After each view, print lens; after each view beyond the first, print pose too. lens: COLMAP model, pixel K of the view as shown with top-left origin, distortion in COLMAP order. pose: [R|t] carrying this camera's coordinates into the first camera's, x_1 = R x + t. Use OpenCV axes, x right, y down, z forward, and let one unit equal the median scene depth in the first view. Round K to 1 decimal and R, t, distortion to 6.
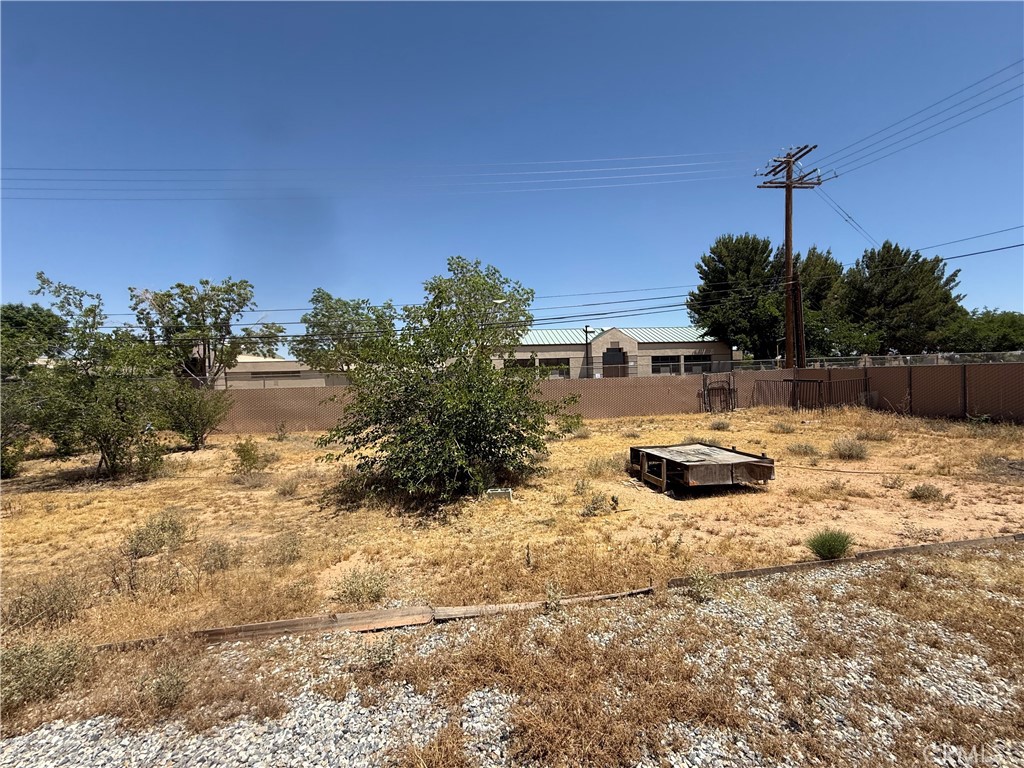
lens RADIAL K [[411.3, 0, 511.2], [0, 411.3, 376.2], [0, 0, 1]] dist [0.004400, -0.000092]
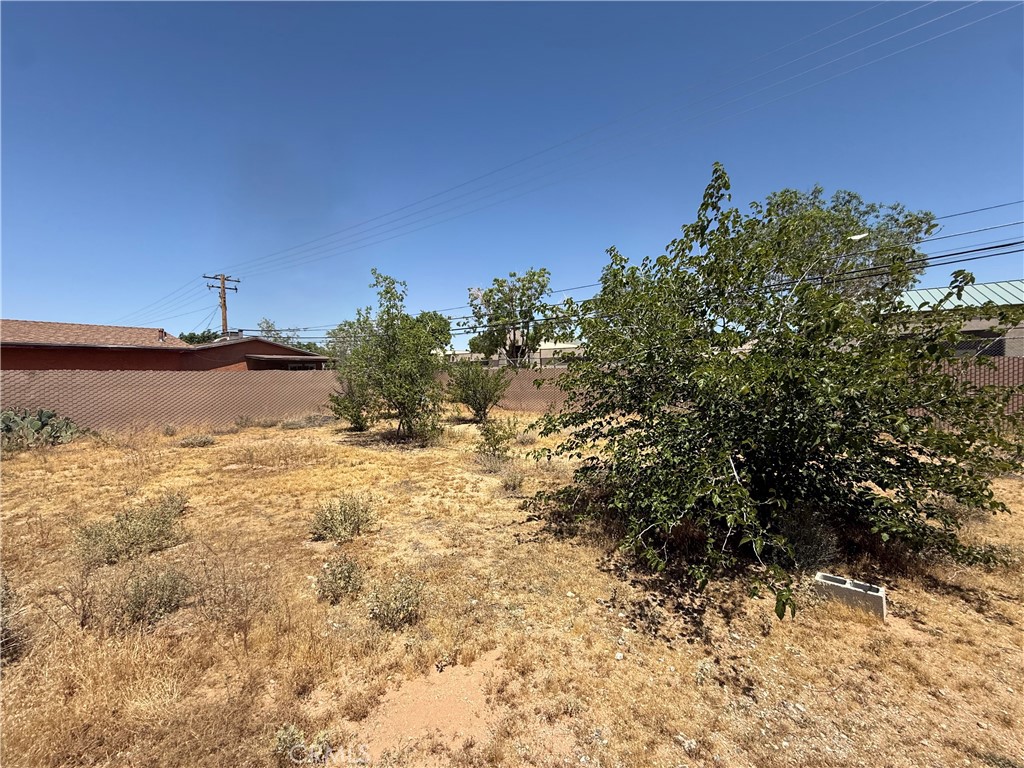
lens RADIAL K [[411.3, 0, 509.4], [0, 411.3, 387.9], [0, 0, 1]] dist [0.004400, -0.000092]
pose [[0.754720, 0.038331, -0.654926, -0.006288], [-0.000175, 0.998303, 0.058226, 0.013432], [0.656047, -0.043830, 0.753446, 0.131678]]
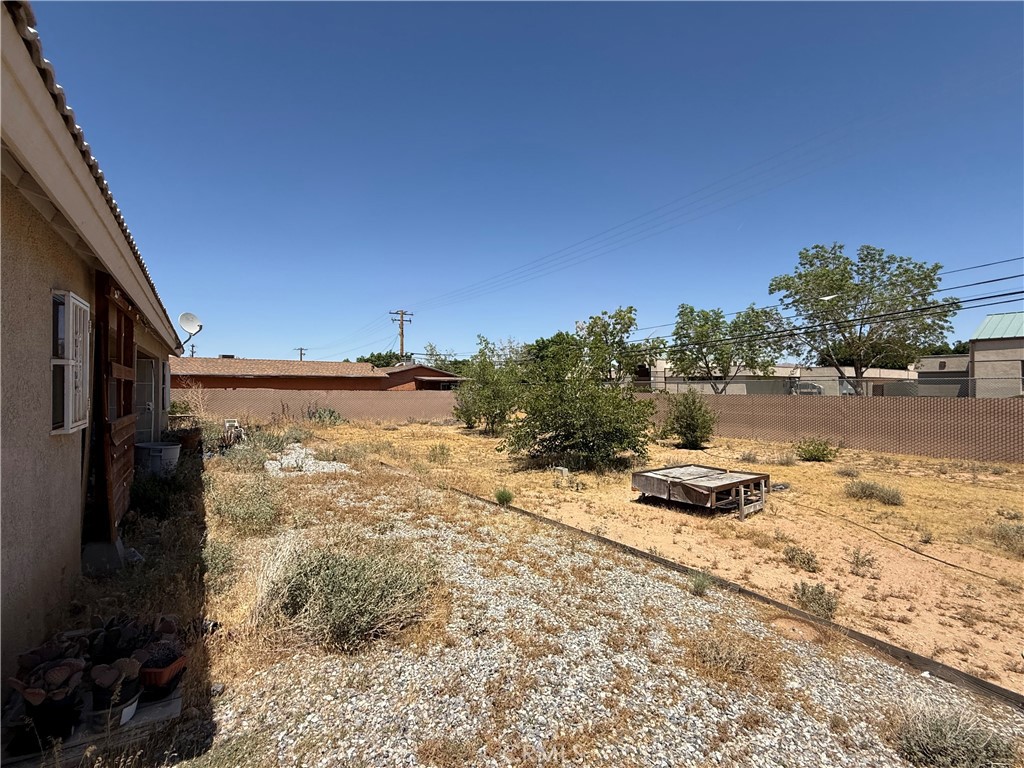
lens RADIAL K [[444.6, 0, 509.5], [0, 444.6, 386.4], [0, 0, 1]] dist [0.000782, 0.000047]
pose [[0.475007, 0.026217, -0.879591, 0.391265], [-0.010025, 0.999652, 0.024381, -0.016357], [0.879925, -0.002763, 0.475105, 0.018944]]
